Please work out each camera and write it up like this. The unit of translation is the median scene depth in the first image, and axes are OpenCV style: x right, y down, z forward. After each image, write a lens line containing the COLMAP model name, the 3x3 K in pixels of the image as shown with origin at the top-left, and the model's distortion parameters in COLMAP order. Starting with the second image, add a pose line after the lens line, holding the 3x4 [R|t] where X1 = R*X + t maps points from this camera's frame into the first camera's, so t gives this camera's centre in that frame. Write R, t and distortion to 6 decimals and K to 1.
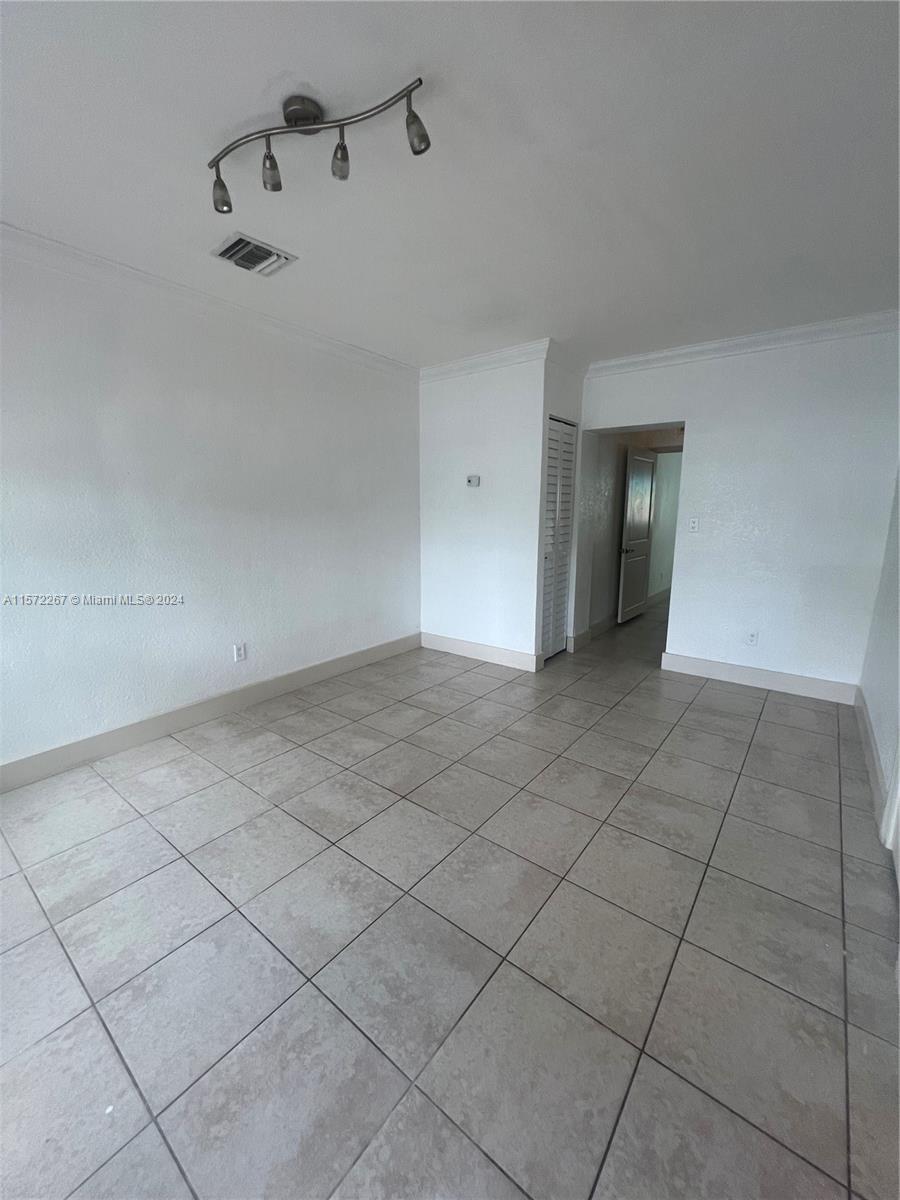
lens RADIAL K [[479.8, 0, 453.2], [0, 479.8, 596.6], [0, 0, 1]] dist [-0.003413, 0.001082]
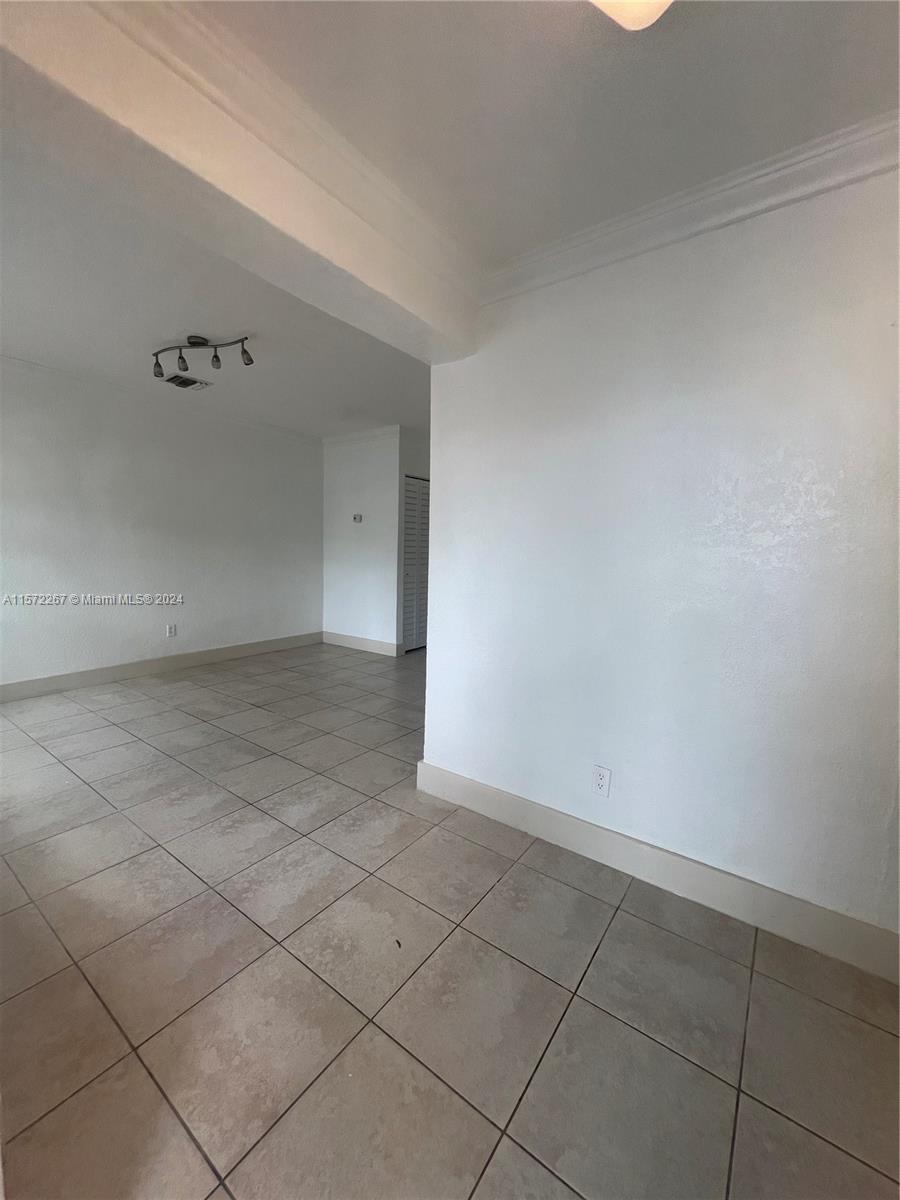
lens RADIAL K [[479.8, 0, 451.7], [0, 479.8, 596.7], [0, 0, 1]] dist [-0.003413, 0.001082]
pose [[0.998928, 0.020884, 0.041313, 0.417751], [-0.017479, 0.996551, -0.081126, 0.146608], [-0.042865, 0.080317, 0.995847, -0.594897]]
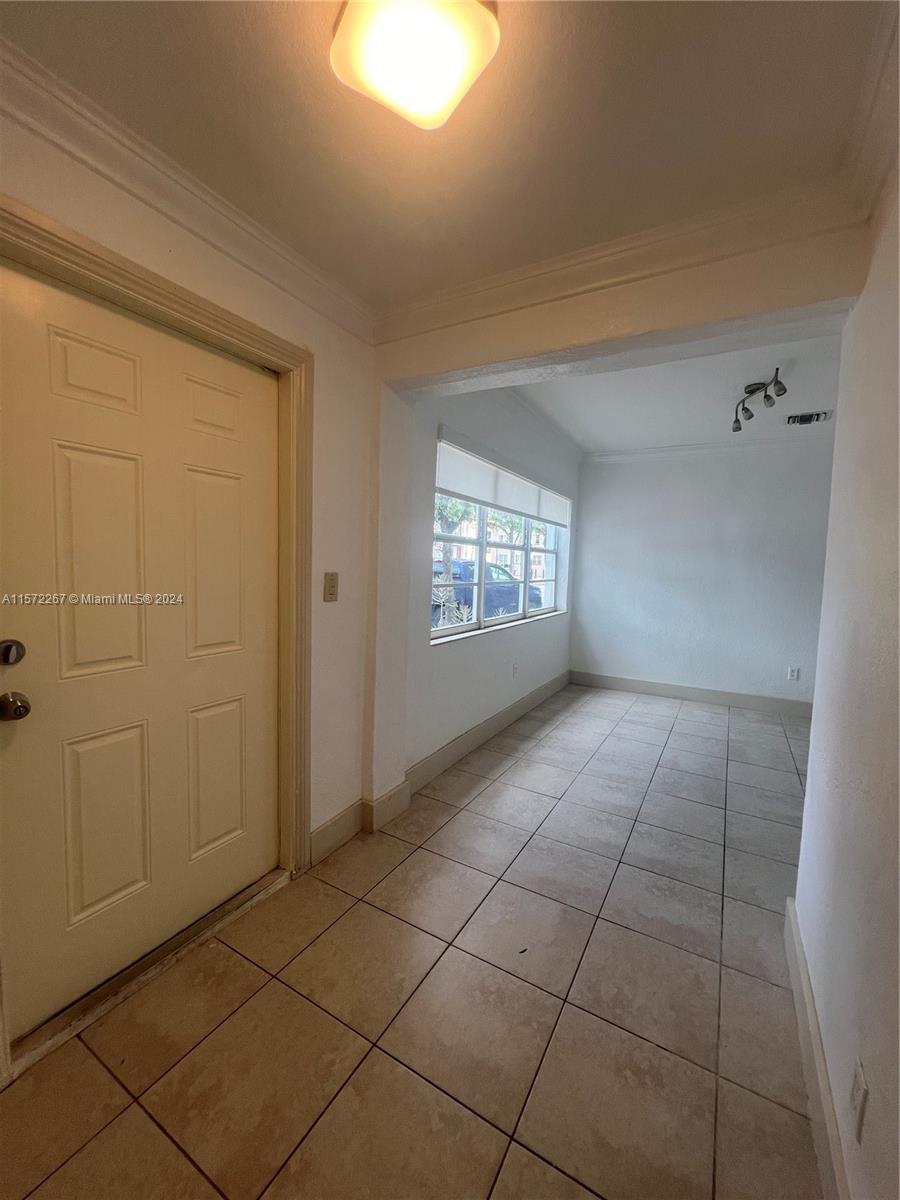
lens RADIAL K [[479.8, 0, 454.4], [0, 479.8, 594.9], [0, 0, 1]] dist [-0.003413, 0.001082]
pose [[0.135273, 0.070691, -0.988283, 0.969956], [-0.211972, 0.976422, 0.040828, 0.057011], [0.967868, 0.203965, 0.147068, -0.248316]]
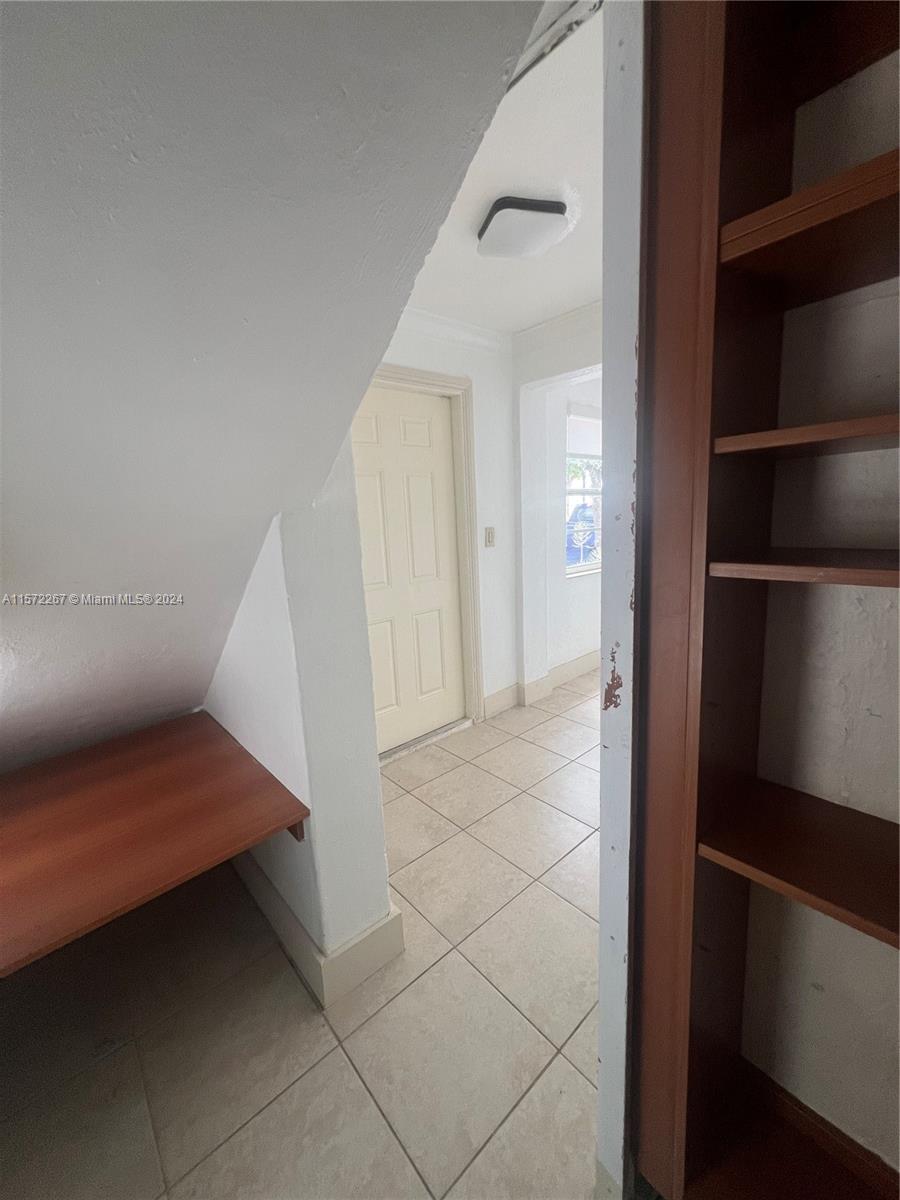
lens RADIAL K [[479.8, 0, 454.6], [0, 479.8, 598.9], [0, 0, 1]] dist [-0.003413, 0.001082]
pose [[-0.185408, 0.184375, -0.965210, 1.333091], [-0.136919, 0.967812, 0.211173, 0.030436], [0.973076, 0.171308, -0.154195, -0.208698]]
